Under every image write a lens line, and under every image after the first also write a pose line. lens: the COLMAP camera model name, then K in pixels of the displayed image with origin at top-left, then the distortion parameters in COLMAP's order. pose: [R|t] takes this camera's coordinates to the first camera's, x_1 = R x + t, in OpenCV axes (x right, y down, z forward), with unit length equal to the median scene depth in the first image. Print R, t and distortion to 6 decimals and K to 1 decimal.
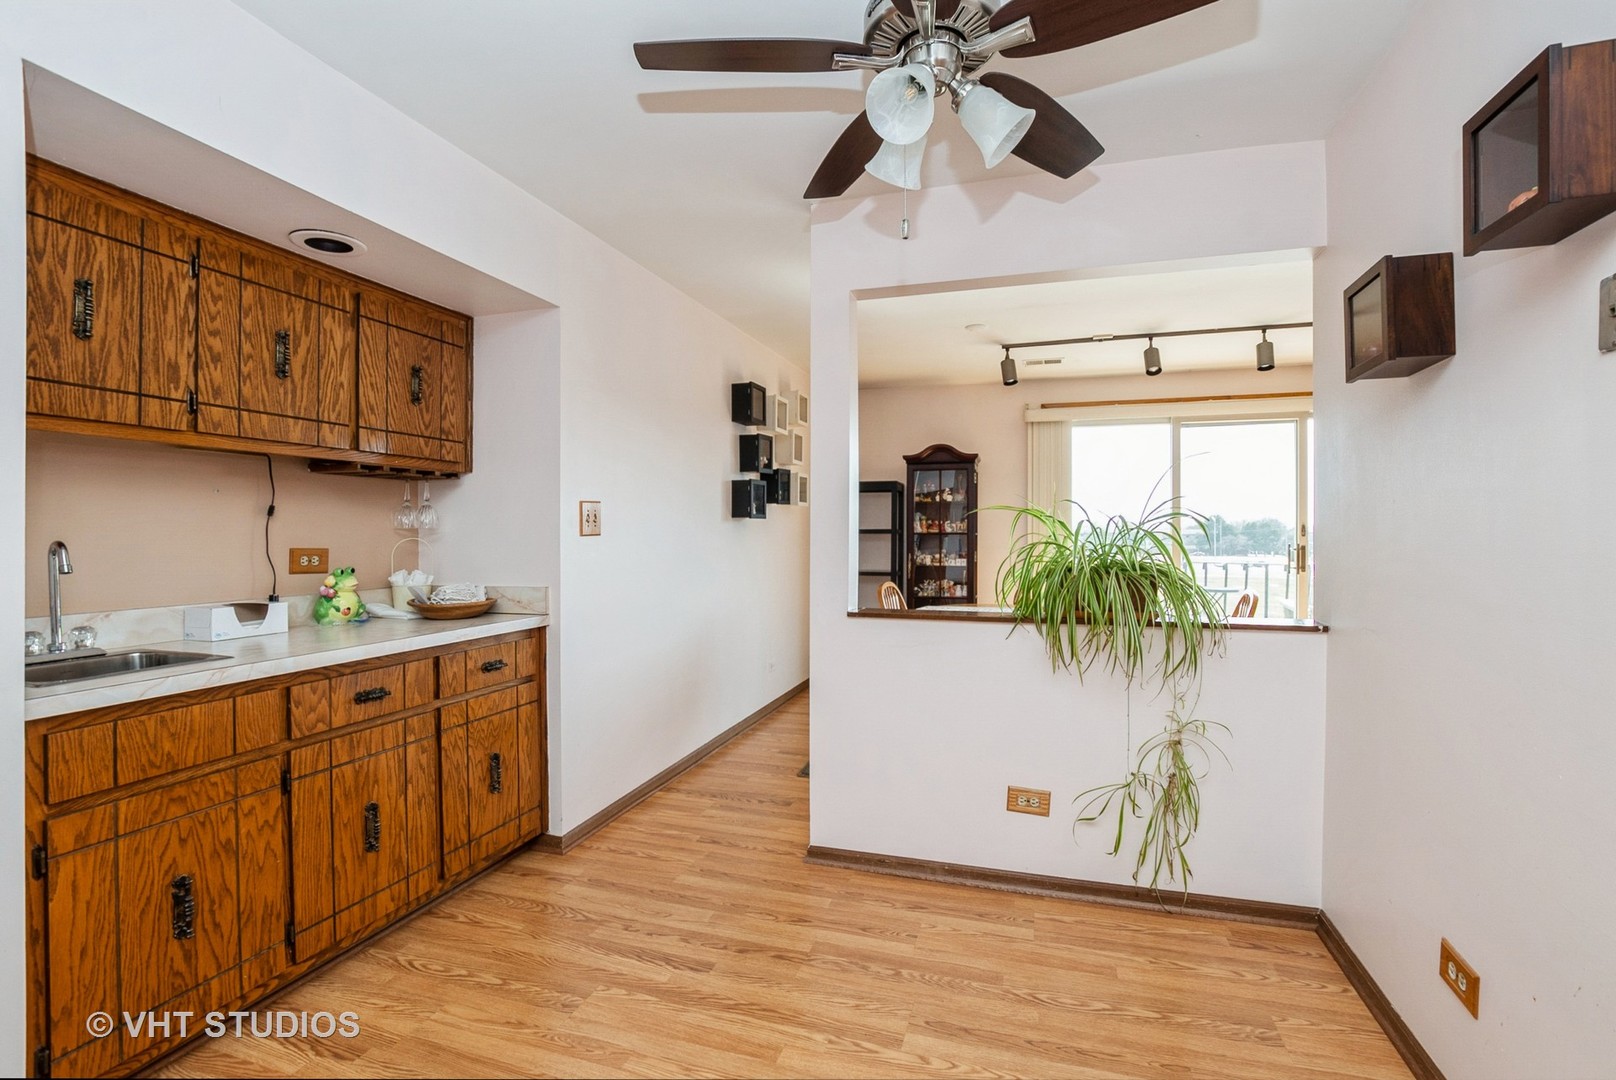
lens RADIAL K [[722.9, 0, 810.7], [0, 722.9, 541.6], [0, 0, 1]] dist [-0.024858, 0.000077]
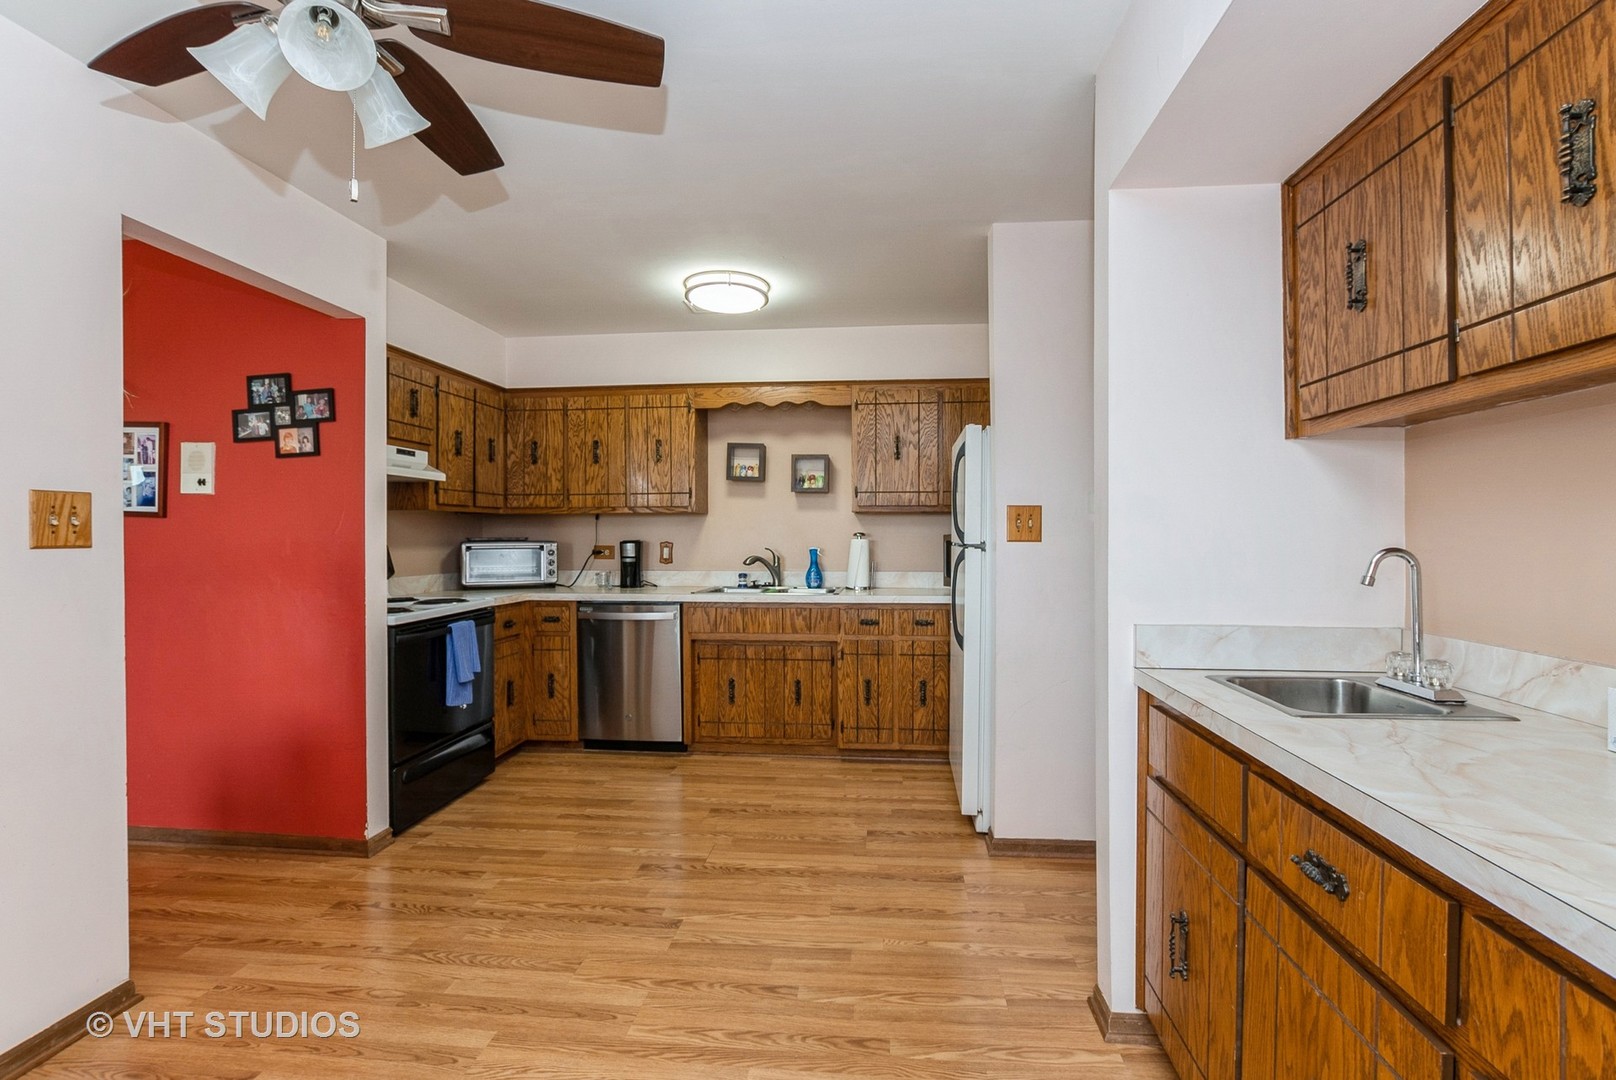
lens RADIAL K [[728.4, 0, 815.1], [0, 728.4, 539.0], [0, 0, 1]] dist [-0.024390, -0.000036]
pose [[-0.977491, 0.005566, -0.210903, -0.156447], [0.001451, 0.999806, 0.019664, -0.023091], [0.210971, 0.018915, -0.977309, 1.296693]]
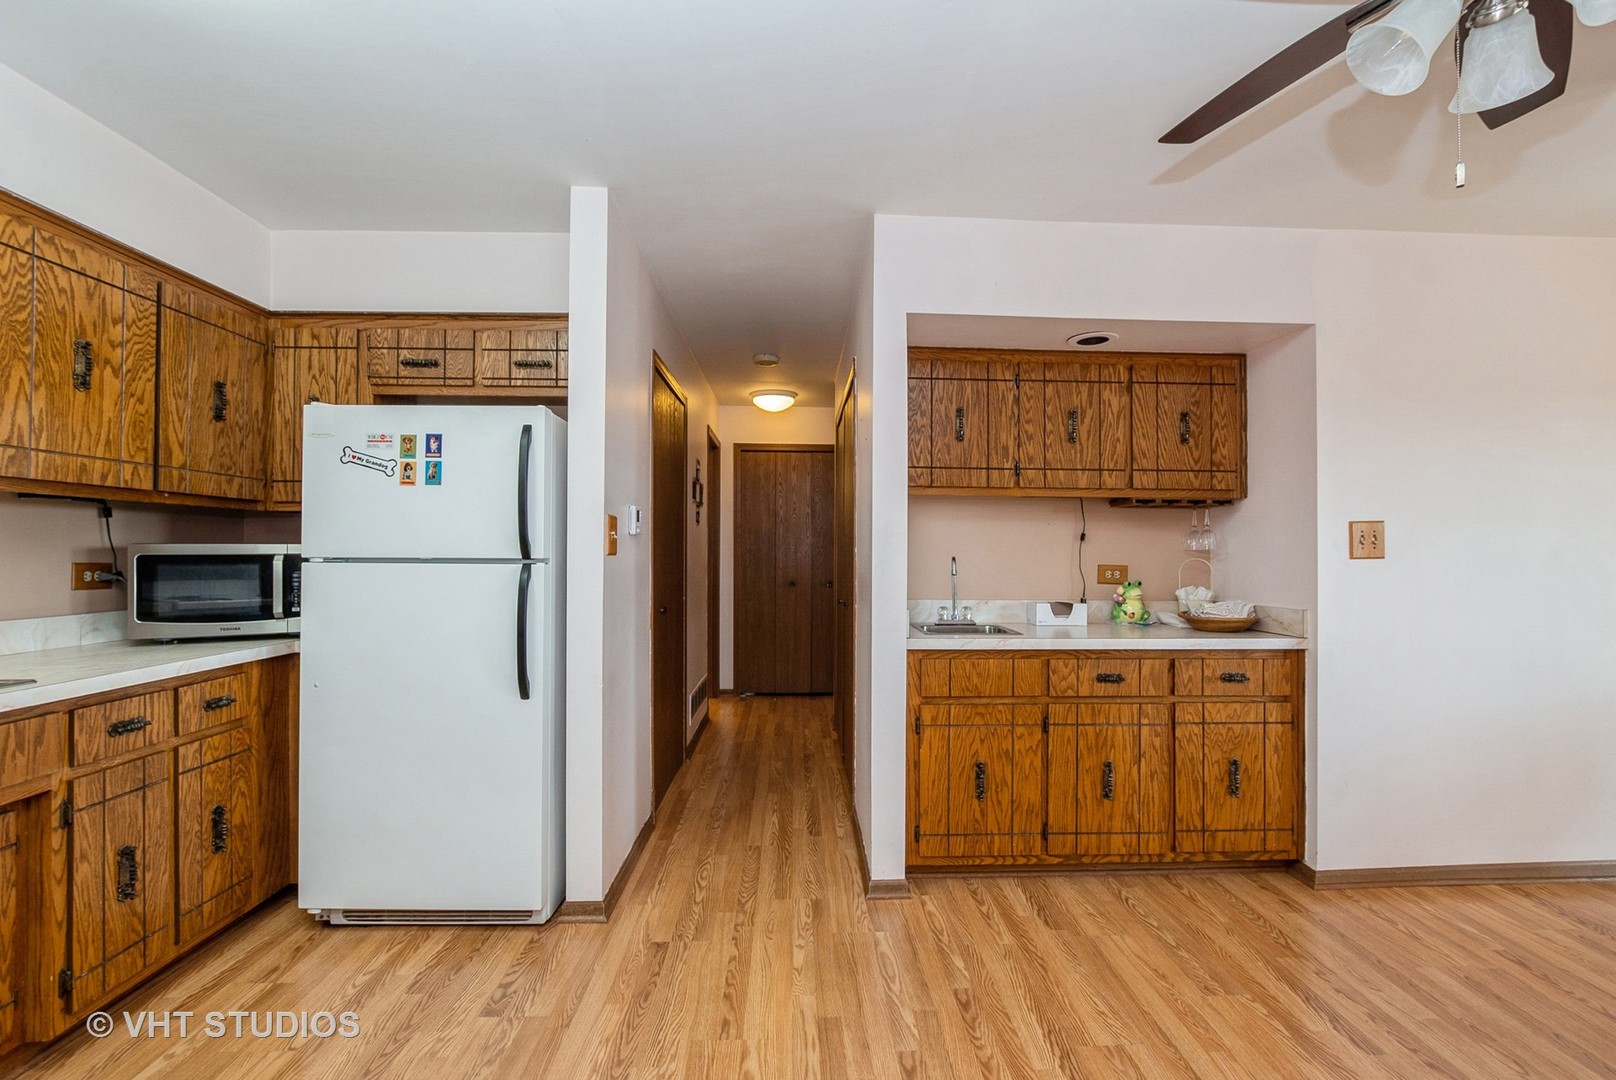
lens RADIAL K [[717.9, 0, 815.5], [0, 717.9, 549.7], [0, 0, 1]] dist [-0.012927, 0.000199]
pose [[0.338058, 0.001146, -0.941124, 0.397796], [-0.019177, 0.999800, -0.005671, -0.001165], [0.940930, 0.019965, 0.338013, 0.047373]]
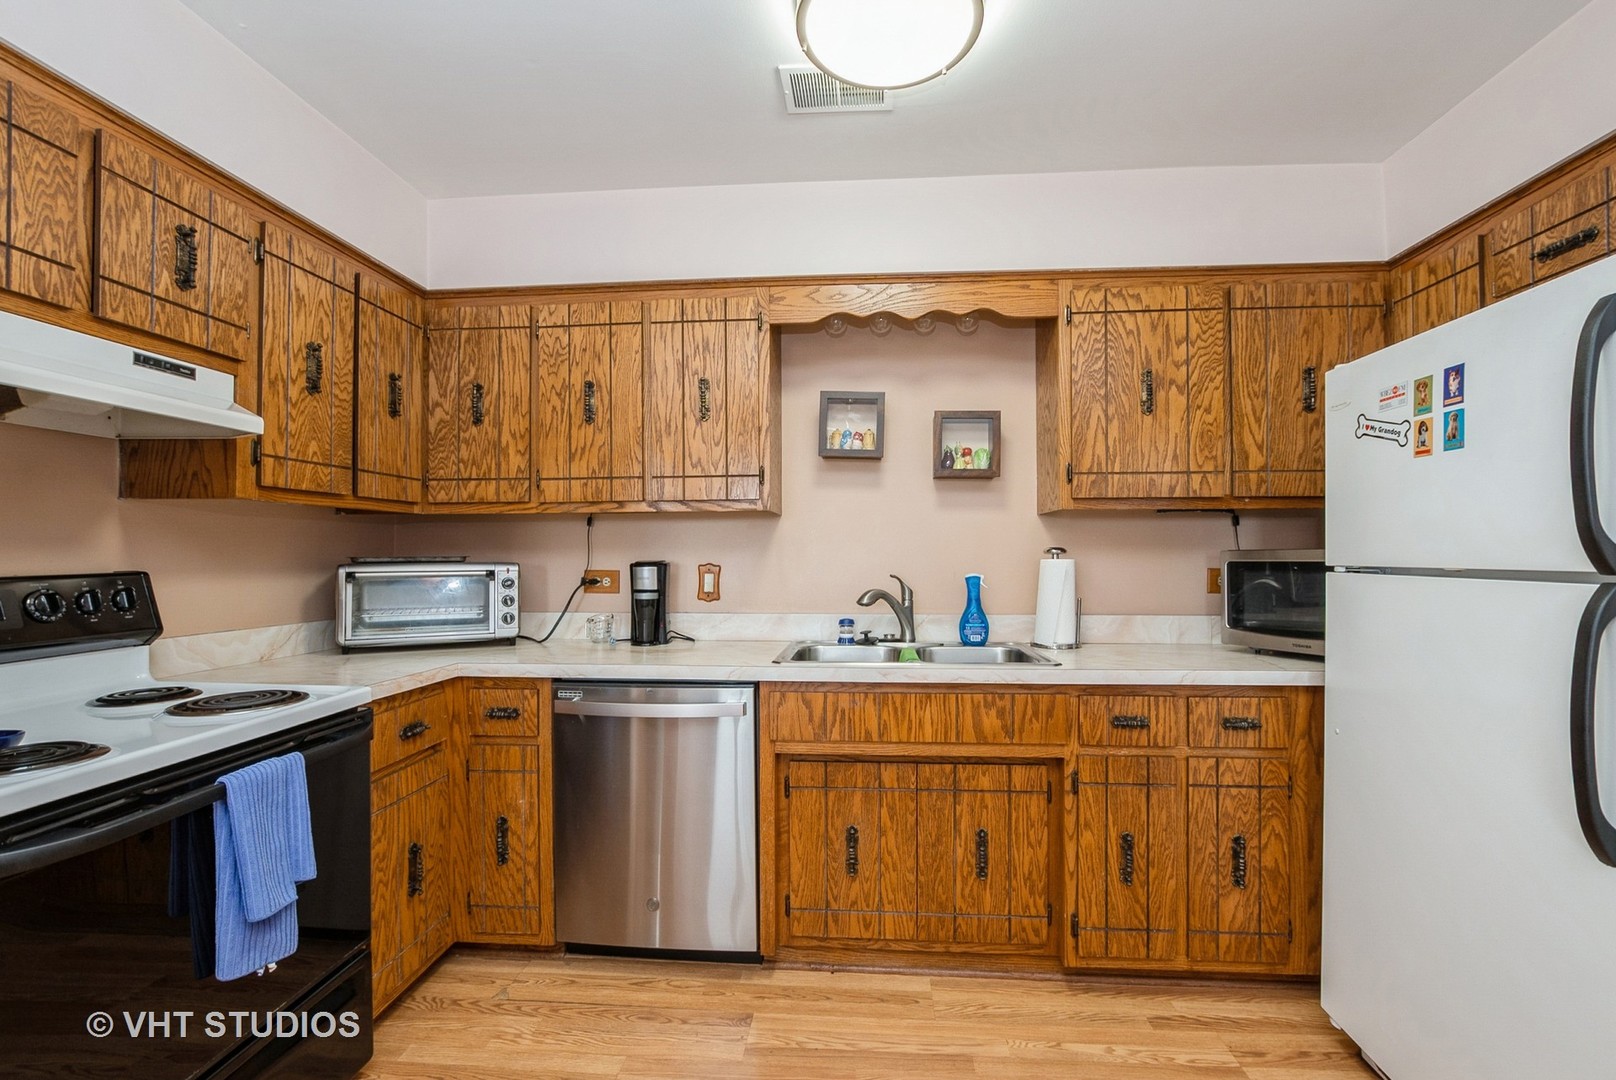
lens RADIAL K [[717.9, 0, 815.5], [0, 717.9, 549.7], [0, 0, 1]] dist [-0.012927, 0.000199]
pose [[-0.971656, 0.003506, -0.236373, -0.065989], [0.001427, 0.999959, 0.008966, -0.008031], [0.236394, 0.008375, -0.971621, 0.352254]]
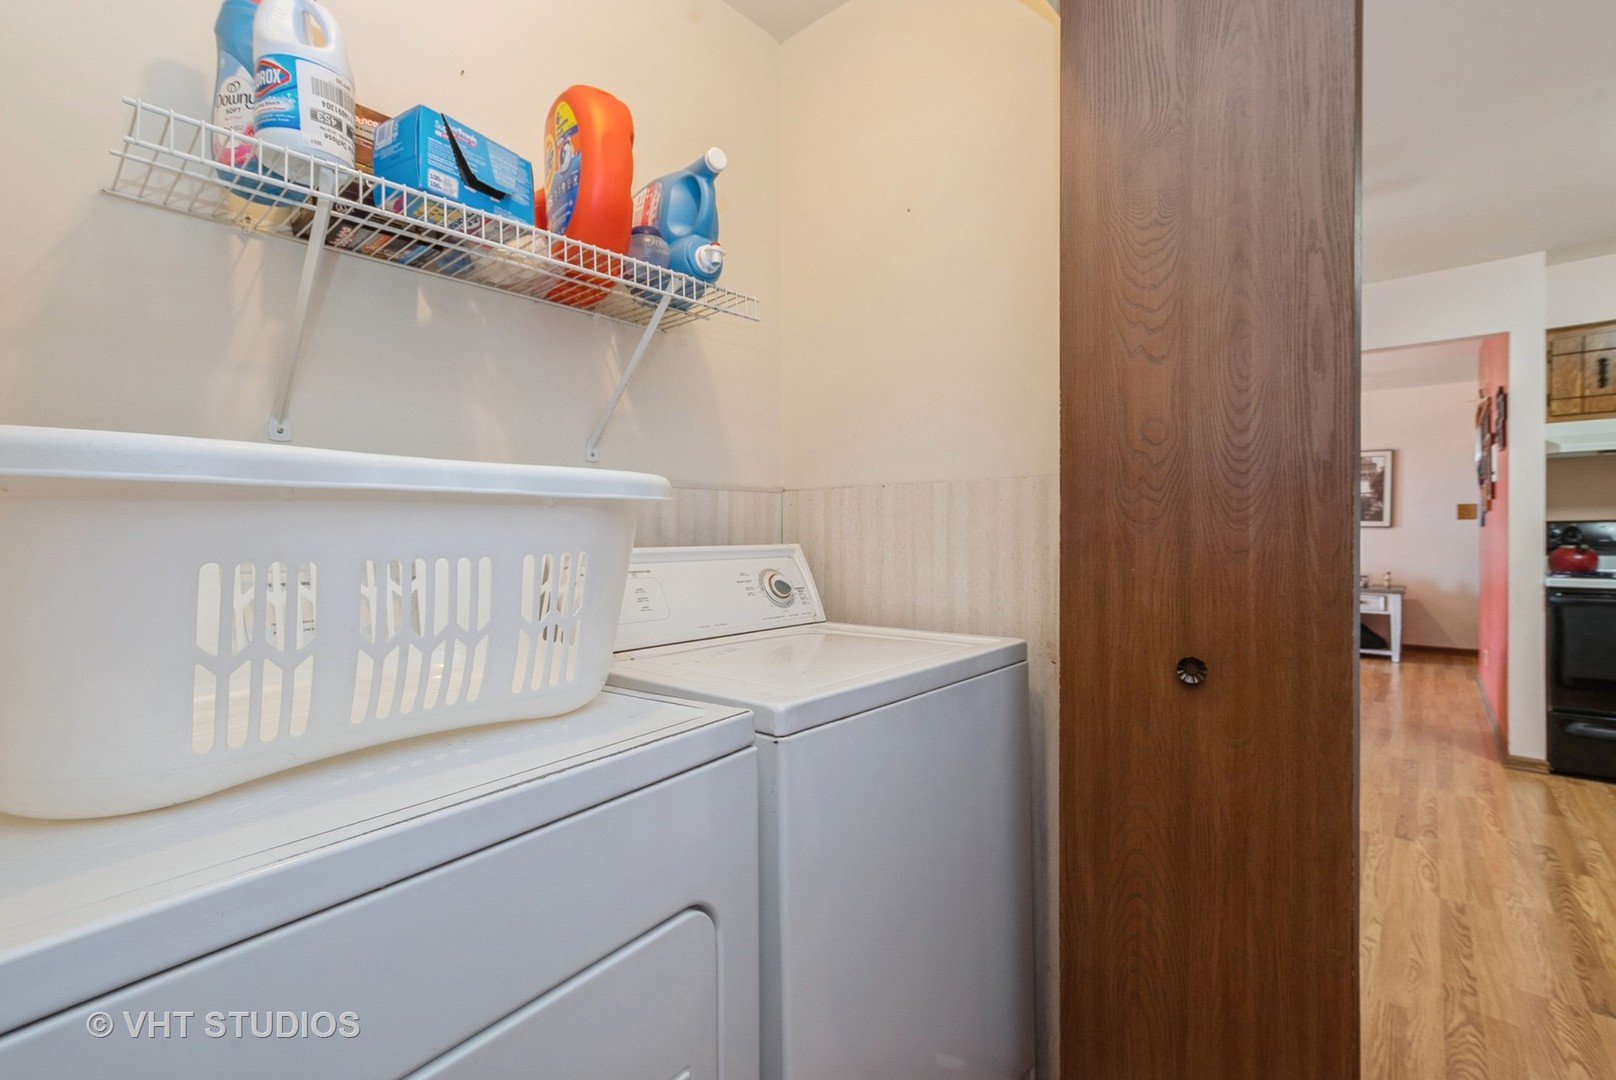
lens RADIAL K [[722.9, 0, 810.7], [0, 722.9, 541.6], [0, 0, 1]] dist [-0.024858, 0.000077]
pose [[0.387428, -0.016045, 0.921760, -1.632098], [0.006112, 0.999871, 0.014836, 0.045957], [-0.921880, -0.000114, 0.387476, 0.682776]]
